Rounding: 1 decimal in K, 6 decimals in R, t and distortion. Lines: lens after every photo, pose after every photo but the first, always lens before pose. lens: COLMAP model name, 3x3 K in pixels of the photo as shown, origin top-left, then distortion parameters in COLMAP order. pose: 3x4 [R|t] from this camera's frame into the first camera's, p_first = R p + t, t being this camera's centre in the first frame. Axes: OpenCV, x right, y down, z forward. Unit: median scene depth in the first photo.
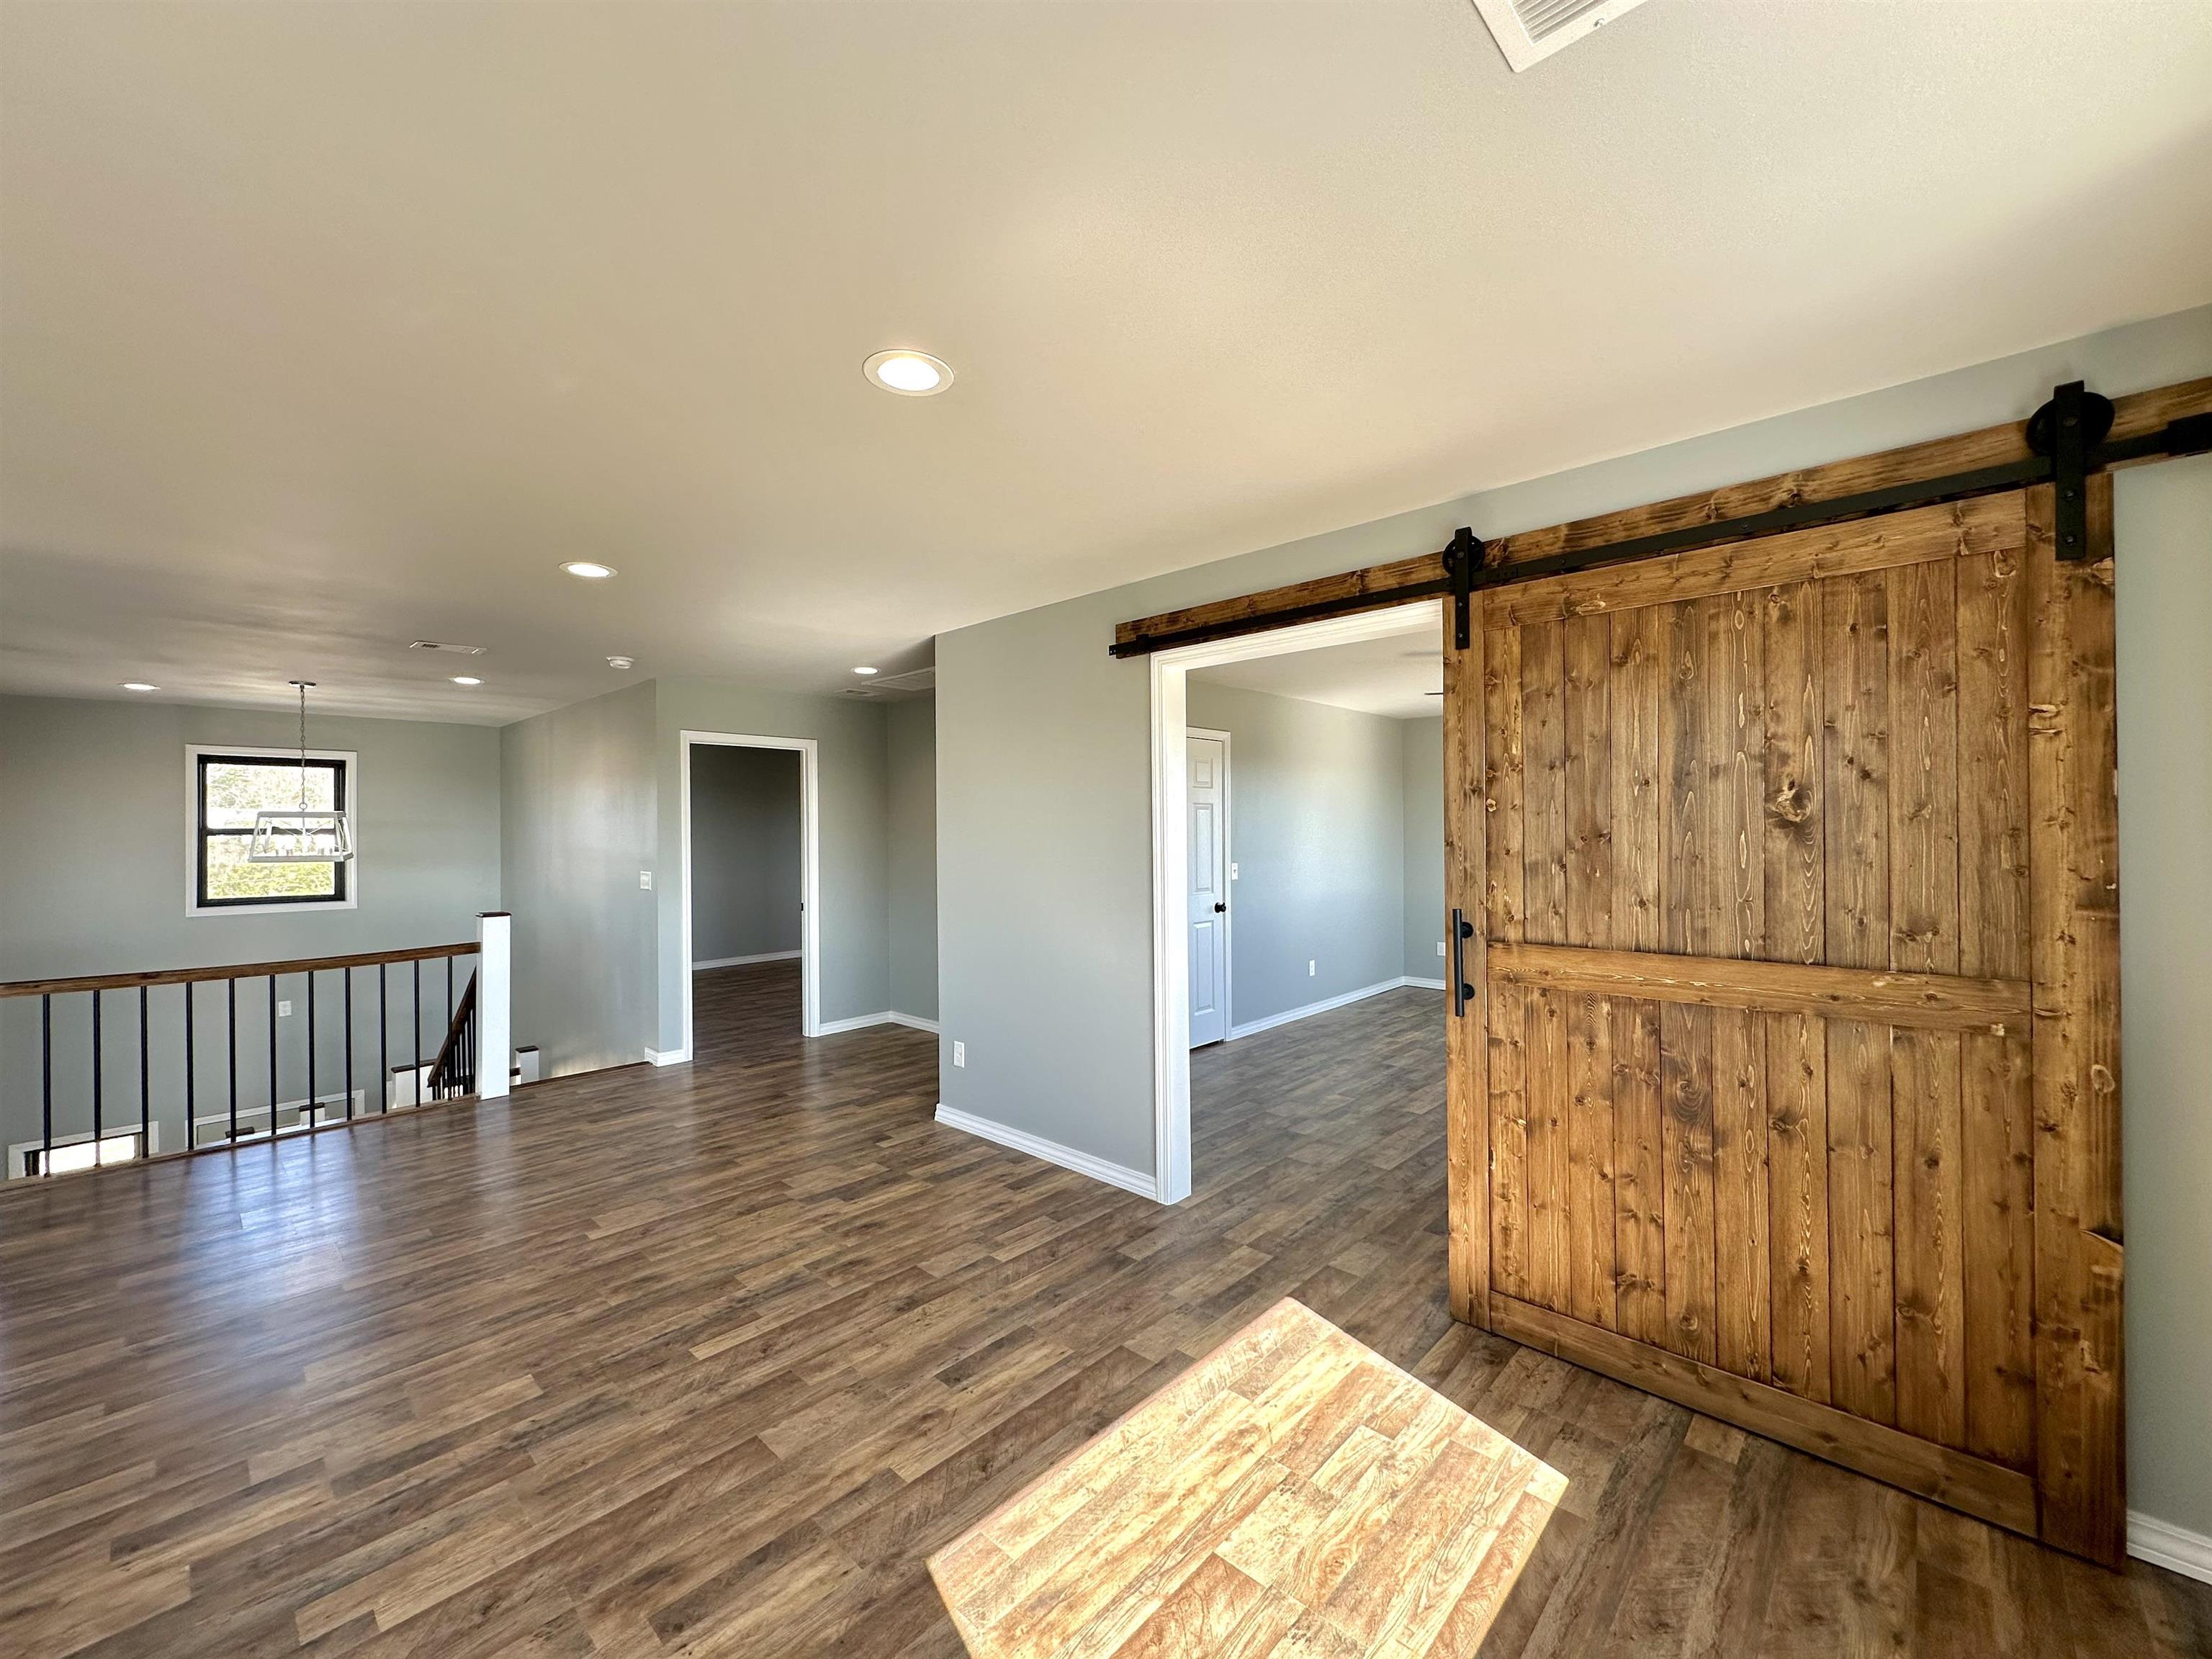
lens RADIAL K [[886.6, 0, 1112.2], [0, 886.6, 822.8], [0, 0, 1]] dist [0.003412, 0.000534]
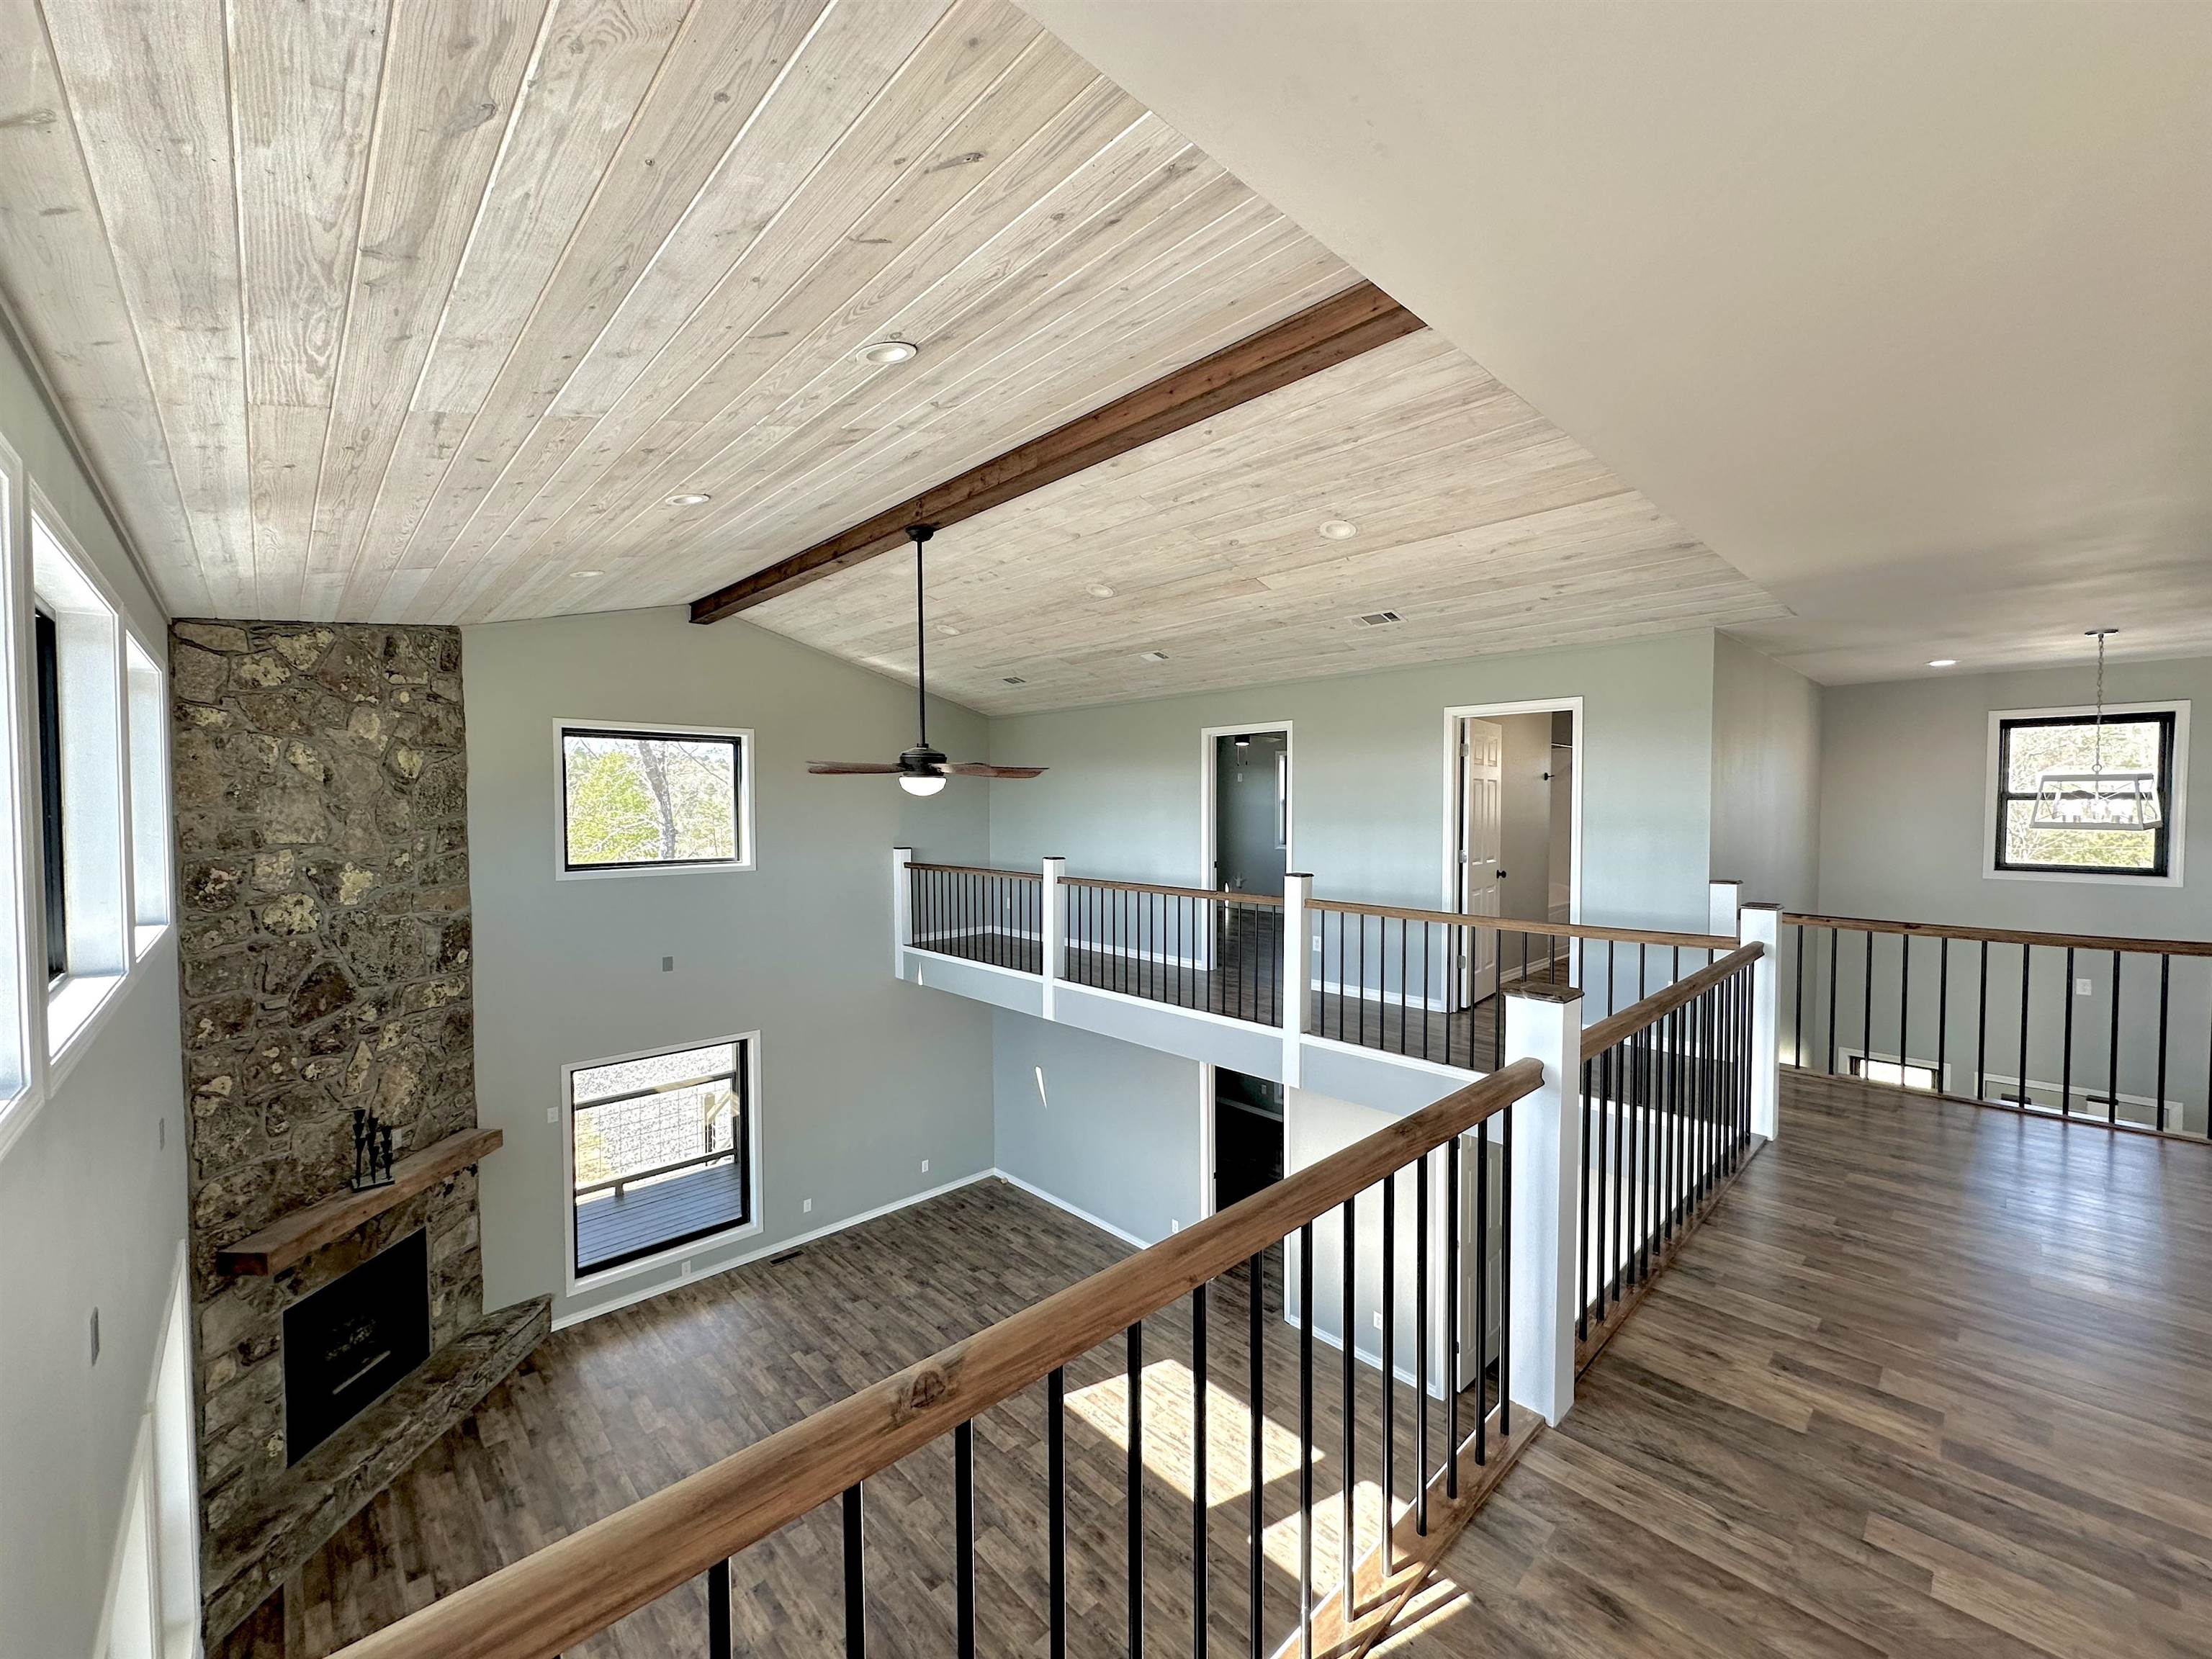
lens RADIAL K [[886.6, 0, 1105.0], [0, 886.6, 834.2], [0, 0, 1]] dist [0.003412, 0.000534]
pose [[-0.053412, 0.041660, -0.997703, 0.053600], [0.012328, 0.999081, 0.041058, -0.001124], [0.998496, -0.010106, -0.053877, 0.035667]]
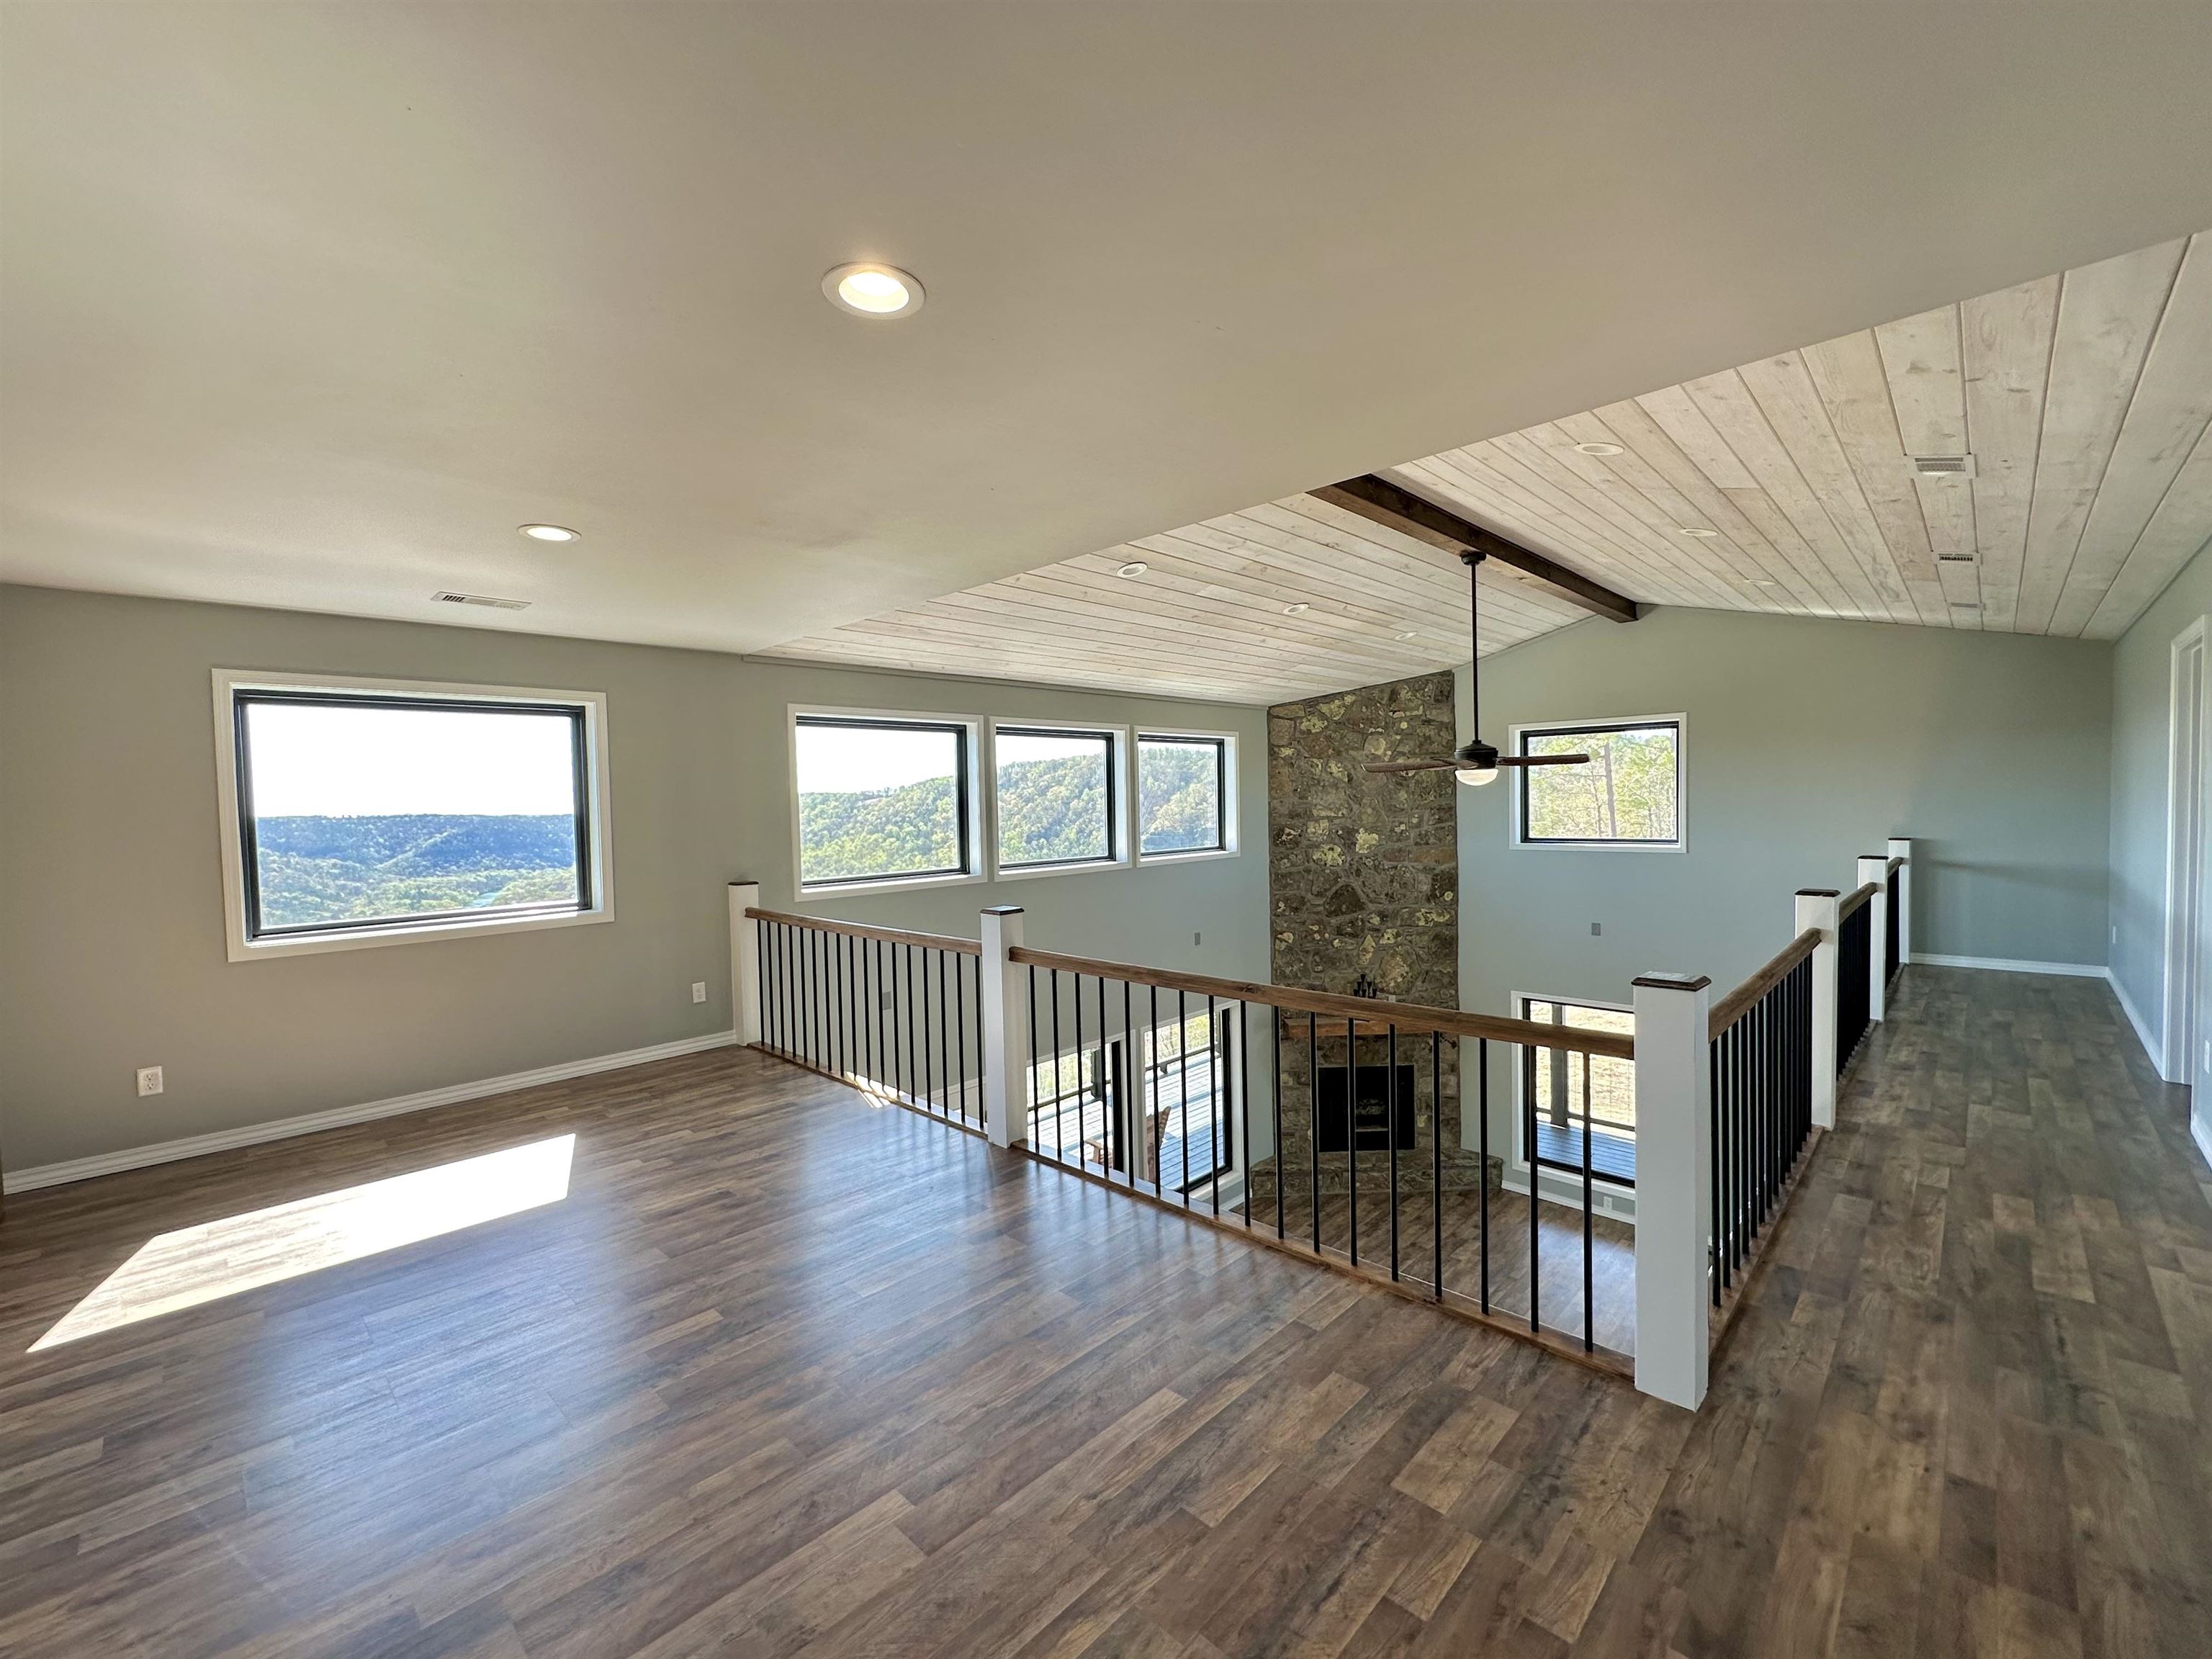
lens RADIAL K [[886.6, 0, 1107.2], [0, 886.6, 824.6], [0, 0, 1]] dist [0.003412, 0.000534]
pose [[-0.999469, 0.030442, 0.011593, -0.273390], [0.030669, 0.999330, 0.019967, 0.003252], [-0.010978, 0.020312, -0.999733, 0.579111]]
